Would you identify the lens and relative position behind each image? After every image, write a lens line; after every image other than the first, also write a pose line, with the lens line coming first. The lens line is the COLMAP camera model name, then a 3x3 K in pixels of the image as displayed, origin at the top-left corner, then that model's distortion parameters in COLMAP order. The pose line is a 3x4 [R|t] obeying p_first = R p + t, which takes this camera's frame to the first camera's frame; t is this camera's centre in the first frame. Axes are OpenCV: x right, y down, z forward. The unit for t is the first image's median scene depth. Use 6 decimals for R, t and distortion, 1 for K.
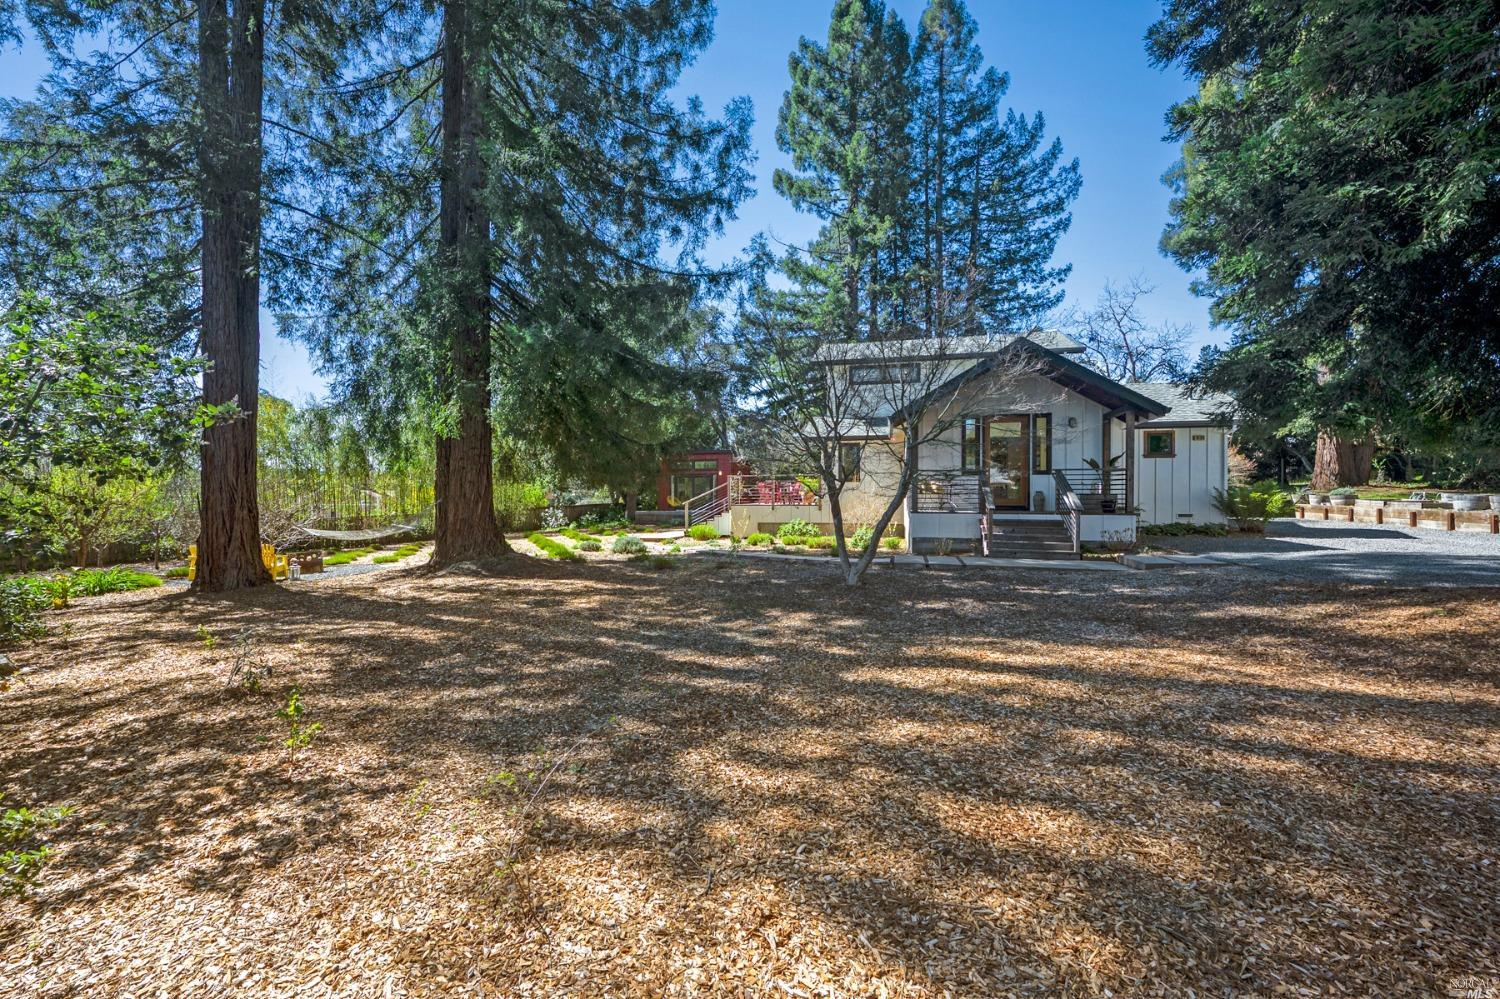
lens RADIAL K [[584.9, 0, 754.9], [0, 584.9, 489.0], [0, 0, 1]] dist [-0.002436, -0.000251]
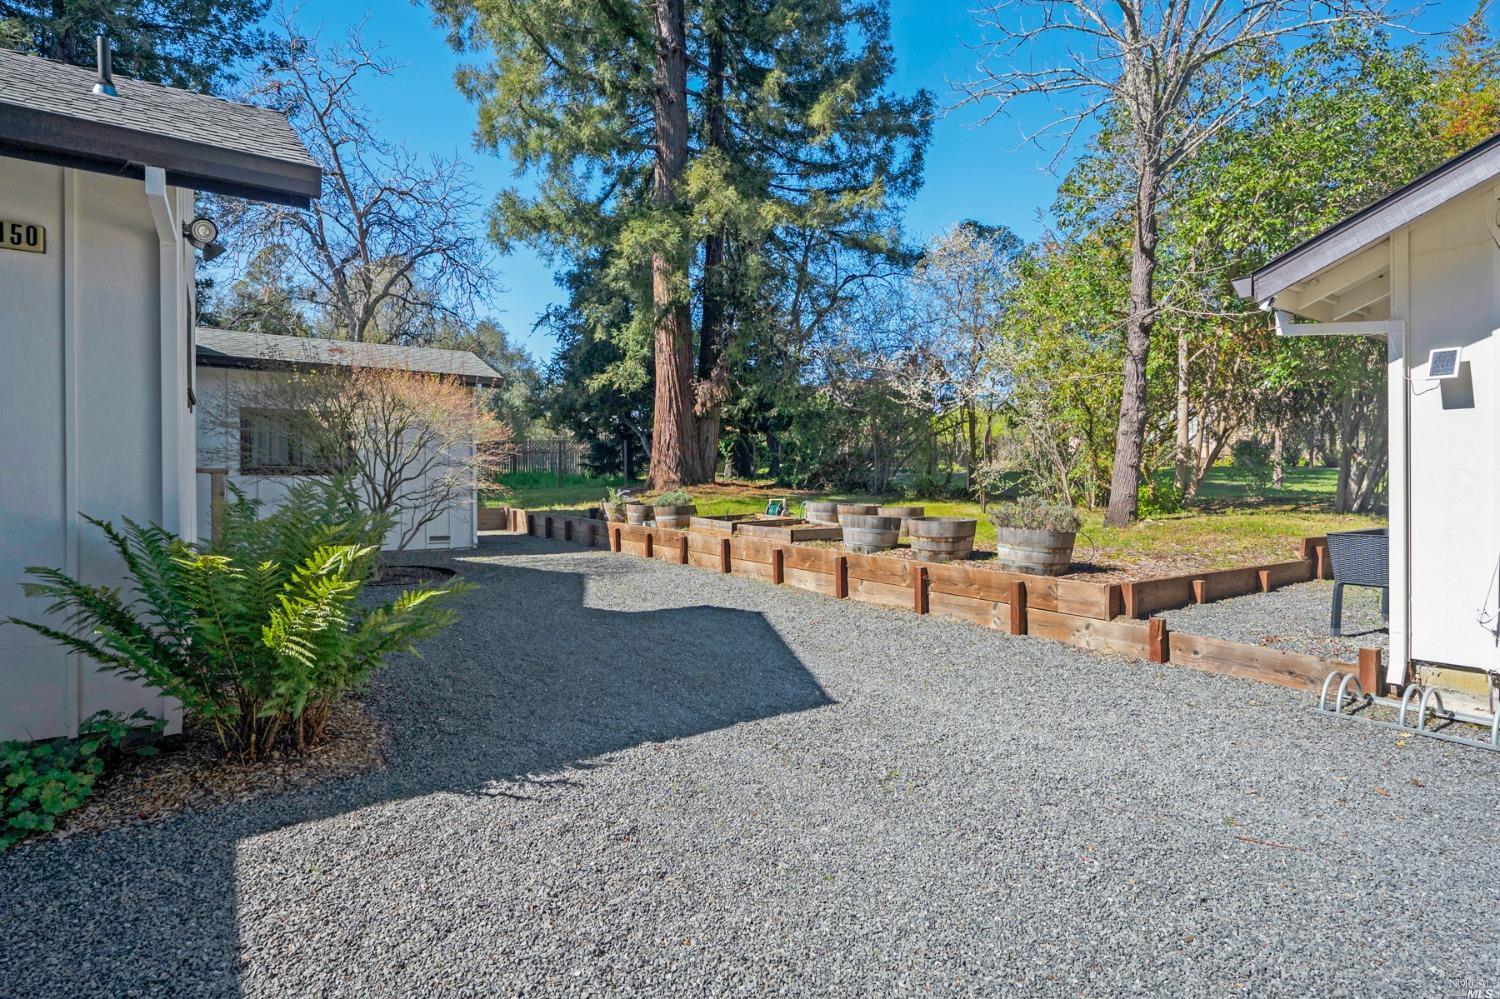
lens RADIAL K [[758.9, 0, 750.0], [0, 758.9, 499.5], [0, 0, 1]] dist [0.004573, 0.000228]
pose [[0.660587, -0.018237, 0.750528, 0.566574], [-0.001792, 0.999664, 0.025868, -0.011071], [-0.750748, -0.018433, 0.660332, 0.527152]]
